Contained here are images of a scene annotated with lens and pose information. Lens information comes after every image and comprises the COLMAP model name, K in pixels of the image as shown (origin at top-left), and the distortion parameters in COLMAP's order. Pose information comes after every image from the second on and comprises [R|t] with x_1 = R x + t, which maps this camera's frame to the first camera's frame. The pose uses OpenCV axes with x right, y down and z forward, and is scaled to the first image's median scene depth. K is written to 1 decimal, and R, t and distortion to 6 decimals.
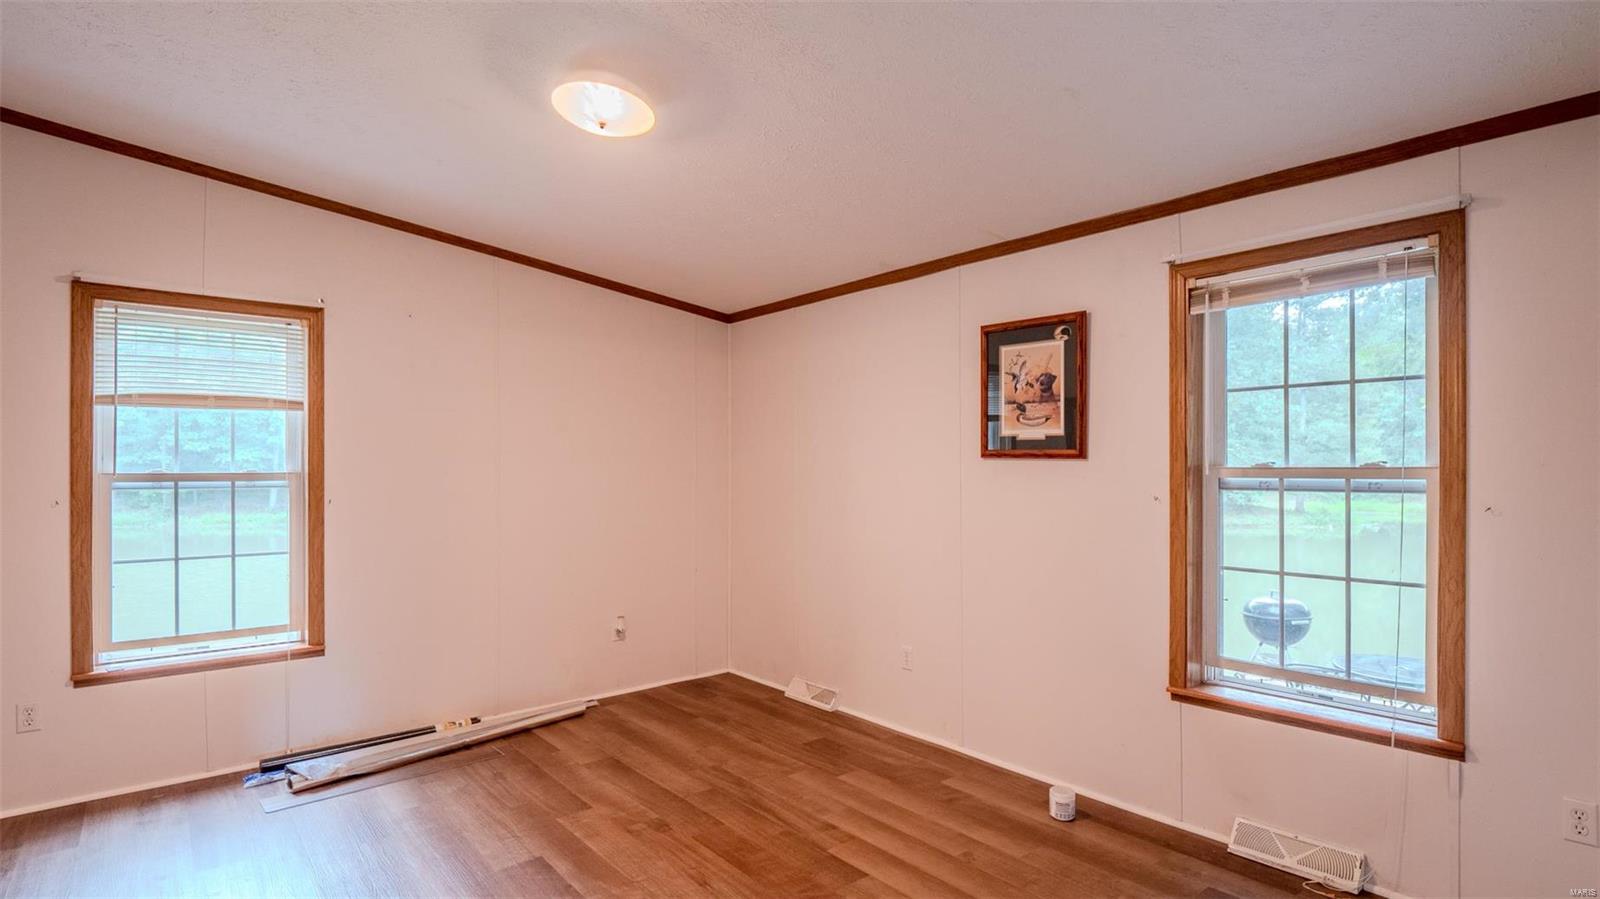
lens RADIAL K [[790.0, 0, 808.7], [0, 790.0, 459.5], [0, 0, 1]] dist [-0.013274, -0.000844]
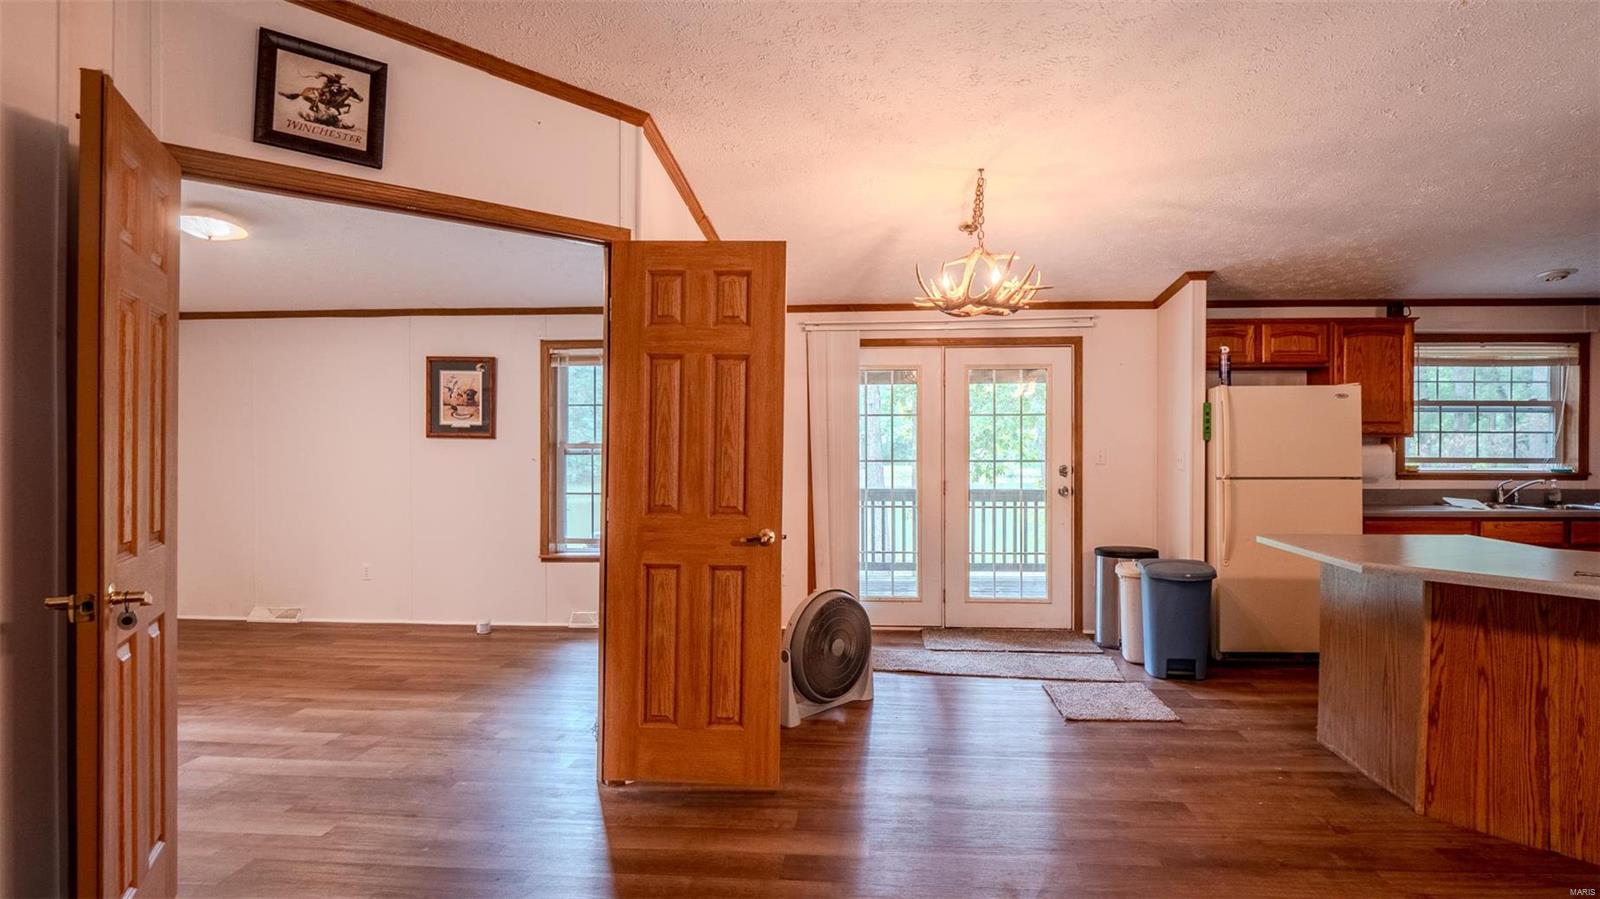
lens RADIAL K [[777.7, 0, 844.5], [0, 777.7, 452.4], [0, 0, 1]] dist [-0.013280, 0.000895]
pose [[0.690566, -0.010103, 0.723199, -0.373171], [-0.009504, 0.999689, 0.023040, -0.017749], [-0.723207, -0.022784, 0.690255, -0.790661]]
